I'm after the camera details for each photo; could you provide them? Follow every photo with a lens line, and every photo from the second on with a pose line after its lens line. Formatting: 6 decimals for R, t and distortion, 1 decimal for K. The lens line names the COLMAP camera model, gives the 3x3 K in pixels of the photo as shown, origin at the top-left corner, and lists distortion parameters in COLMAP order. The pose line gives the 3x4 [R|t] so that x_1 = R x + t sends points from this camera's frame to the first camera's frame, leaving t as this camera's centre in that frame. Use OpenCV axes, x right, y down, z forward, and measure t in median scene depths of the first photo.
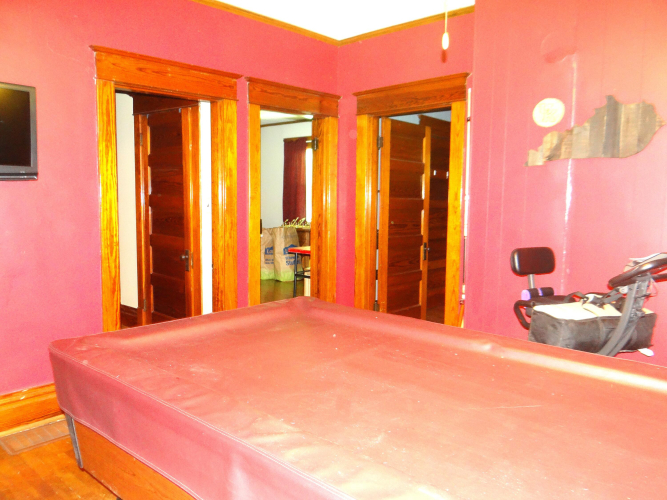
lens RADIAL K [[527.9, 0, 333.5], [0, 527.9, 250.0], [0, 0, 1]] dist [-0.002785, -0.000805]
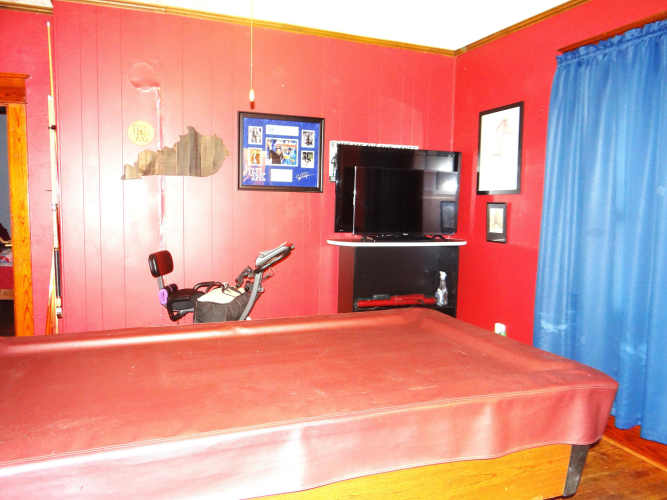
lens RADIAL K [[527.9, 0, 333.5], [0, 527.9, 250.0], [0, 0, 1]] dist [-0.002785, -0.000805]
pose [[0.452175, -0.083770, 0.887987, -0.614673], [0.085368, 0.995074, 0.050402, -0.044800], [-0.887834, 0.053015, 0.457099, 0.177903]]
